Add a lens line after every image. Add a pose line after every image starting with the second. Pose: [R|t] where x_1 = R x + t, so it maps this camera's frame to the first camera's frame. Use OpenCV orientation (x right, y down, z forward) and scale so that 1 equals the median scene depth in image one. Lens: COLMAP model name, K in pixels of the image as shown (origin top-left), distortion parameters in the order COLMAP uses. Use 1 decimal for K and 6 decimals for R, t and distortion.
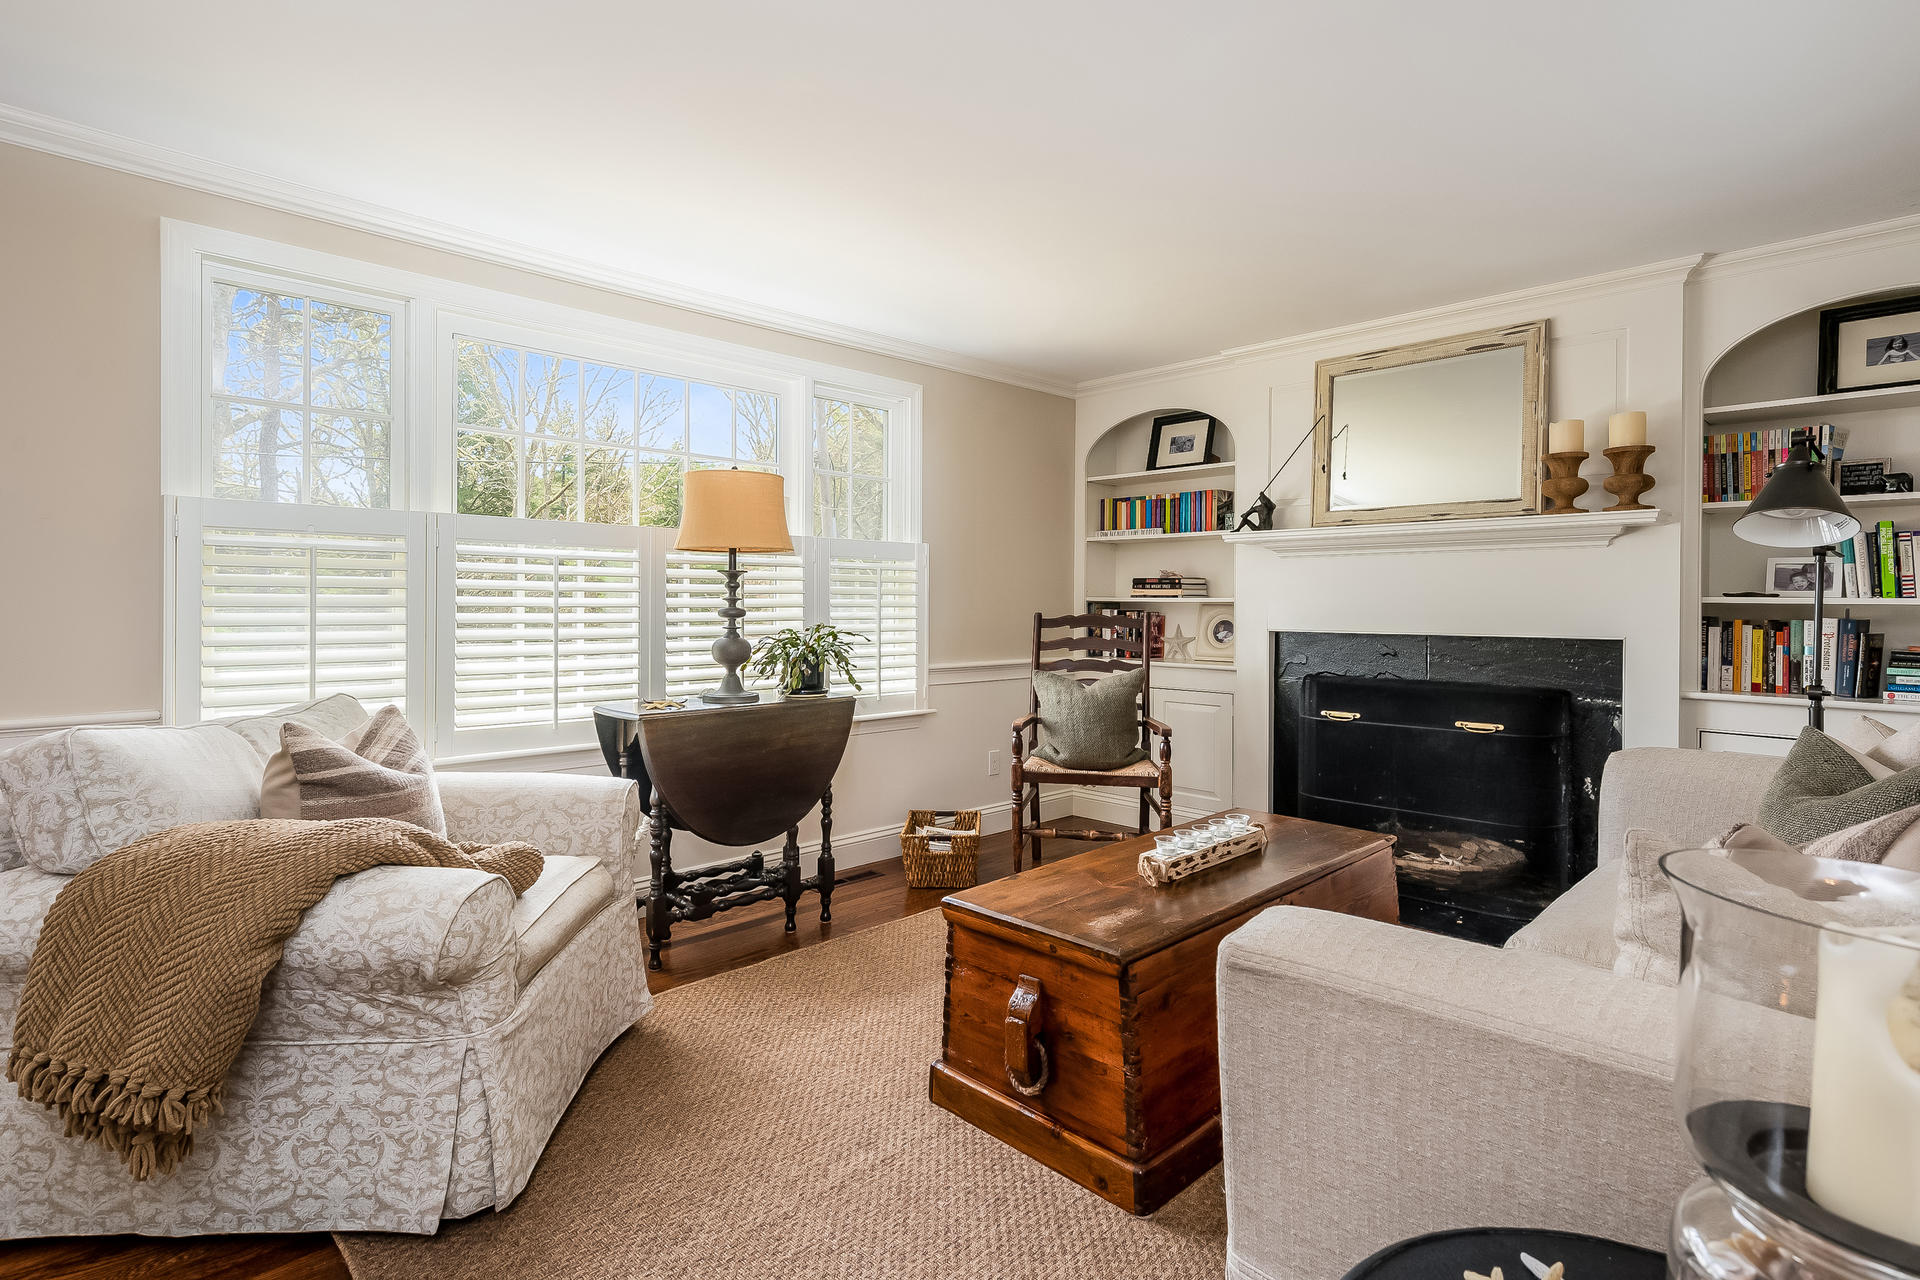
lens RADIAL K [[970.2, 0, 957.6], [0, 970.2, 619.4], [0, 0, 1]] dist [0.007258, 0.000716]
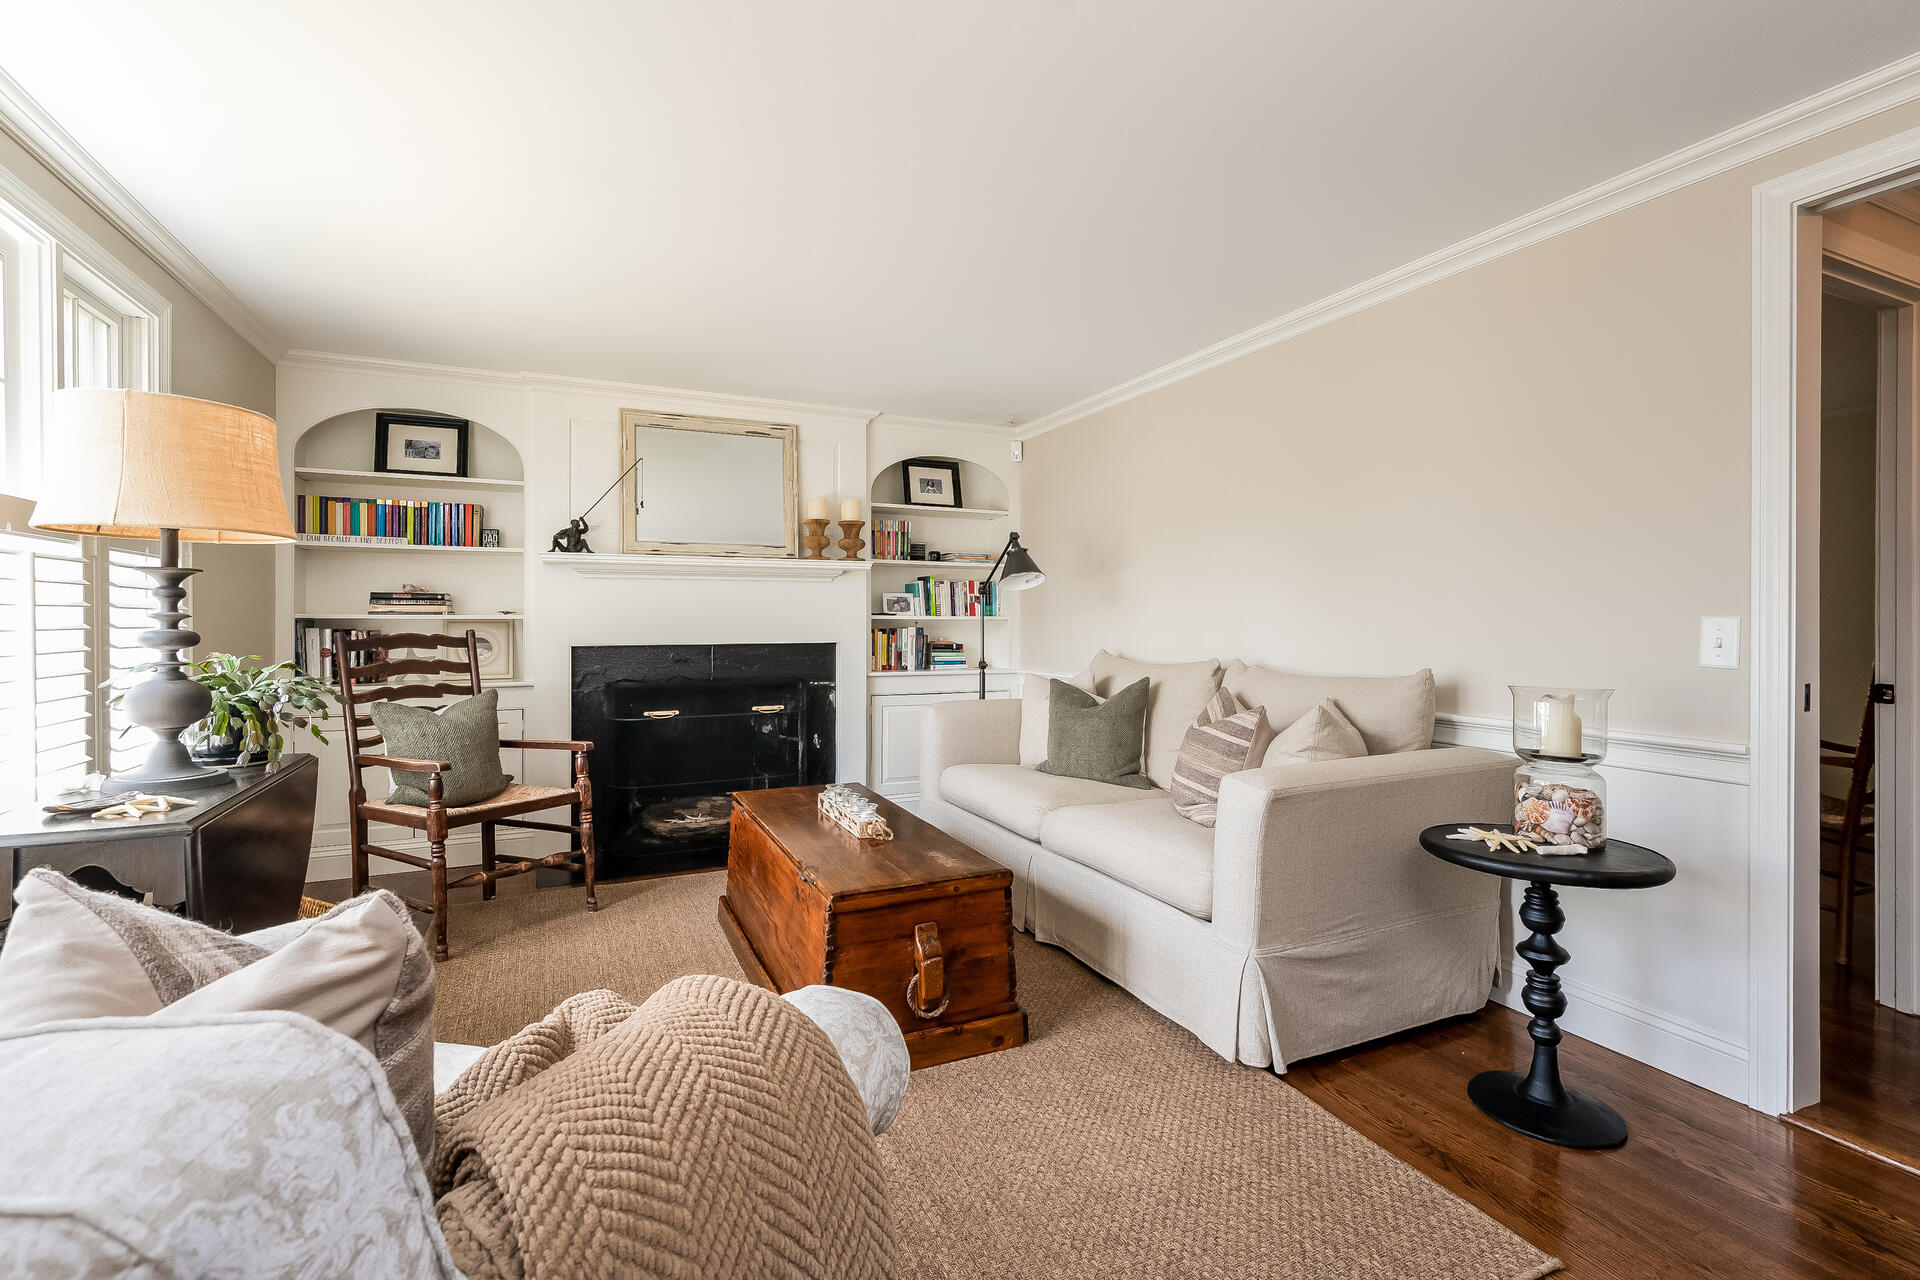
lens RADIAL K [[861.9, 0, 956.6], [0, 861.9, 635.8], [0, 0, 1]] dist [0.015509, 0.000574]
pose [[0.335817, -0.021895, 0.941673, -0.571730], [0.018602, 0.999689, 0.016611, -0.009667], [-0.941744, 0.011939, 0.336120, 0.358471]]
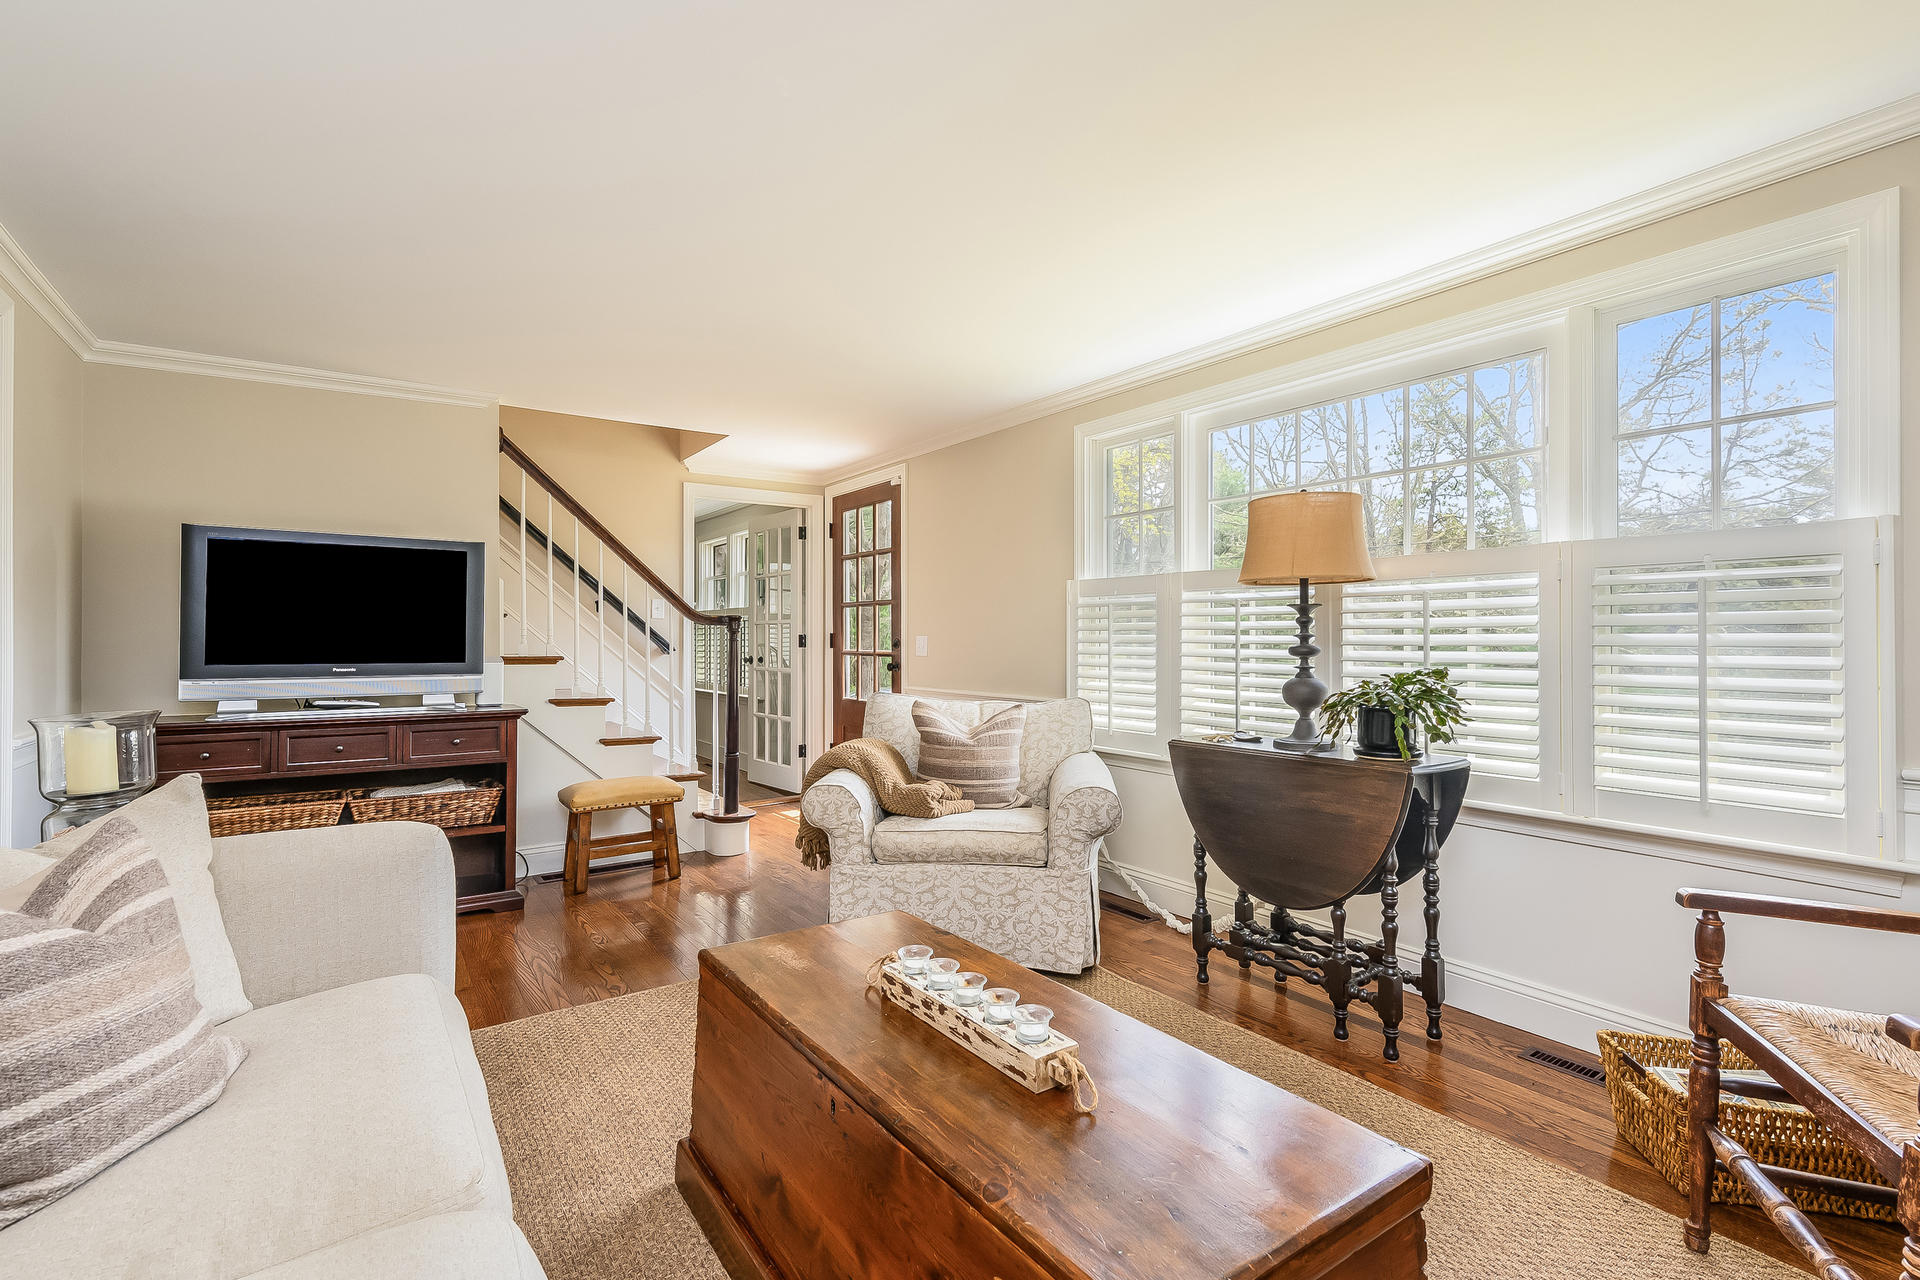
lens RADIAL K [[861.9, 0, 958.2], [0, 861.9, 632.9], [0, 0, 1]] dist [0.015509, 0.000574]
pose [[-0.154124, -0.005877, -0.988034, 0.621026], [-0.014353, 0.999890, -0.003708, -0.015673], [0.987947, 0.013609, -0.154191, 0.798338]]
